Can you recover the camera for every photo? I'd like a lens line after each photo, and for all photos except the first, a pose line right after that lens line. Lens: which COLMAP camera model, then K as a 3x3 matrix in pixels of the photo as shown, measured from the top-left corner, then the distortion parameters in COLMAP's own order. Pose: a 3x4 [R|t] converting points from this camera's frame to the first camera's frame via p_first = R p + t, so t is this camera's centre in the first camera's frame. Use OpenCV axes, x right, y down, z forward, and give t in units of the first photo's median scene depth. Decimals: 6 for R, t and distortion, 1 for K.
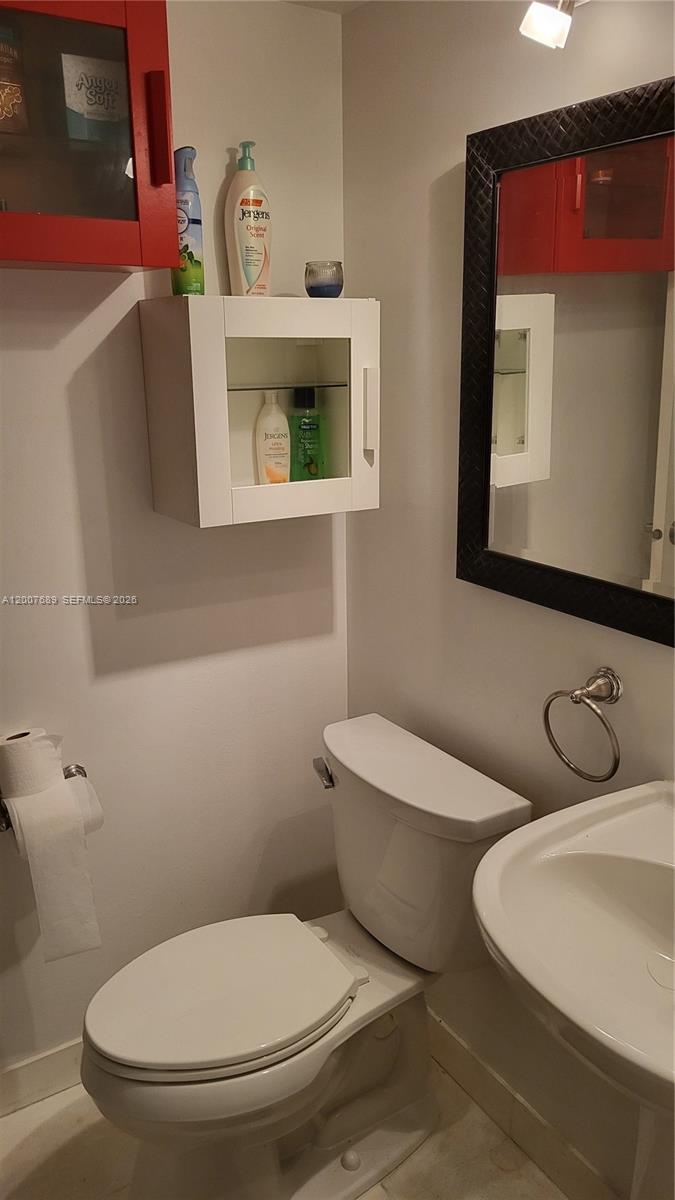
lens RADIAL K [[923.9, 0, 346.3], [0, 923.9, 617.6], [0, 0, 1]] dist [0.044860, -0.004251]
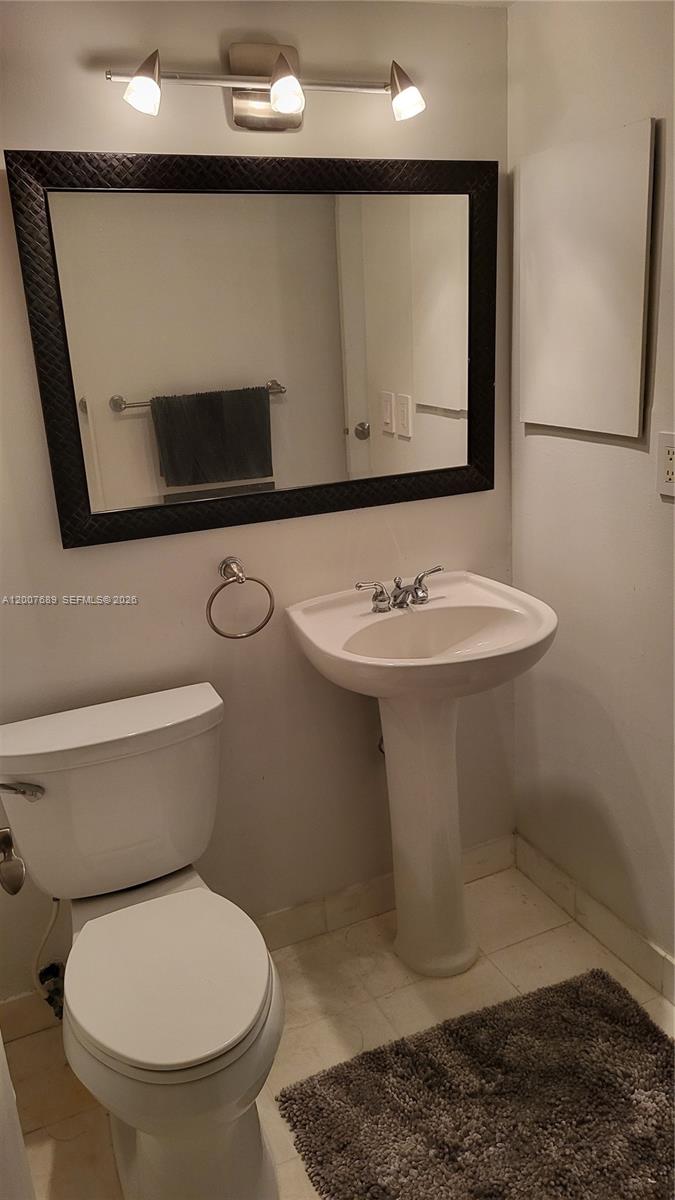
lens RADIAL K [[927.5, 0, 346.8], [0, 927.5, 615.2], [0, 0, 1]] dist [0.039918, -0.006772]
pose [[0.154123, -0.295964, 0.942683, -1.034240], [0.330870, 0.914458, 0.233007, -0.135450], [-0.931005, 0.275994, 0.238865, 0.507480]]
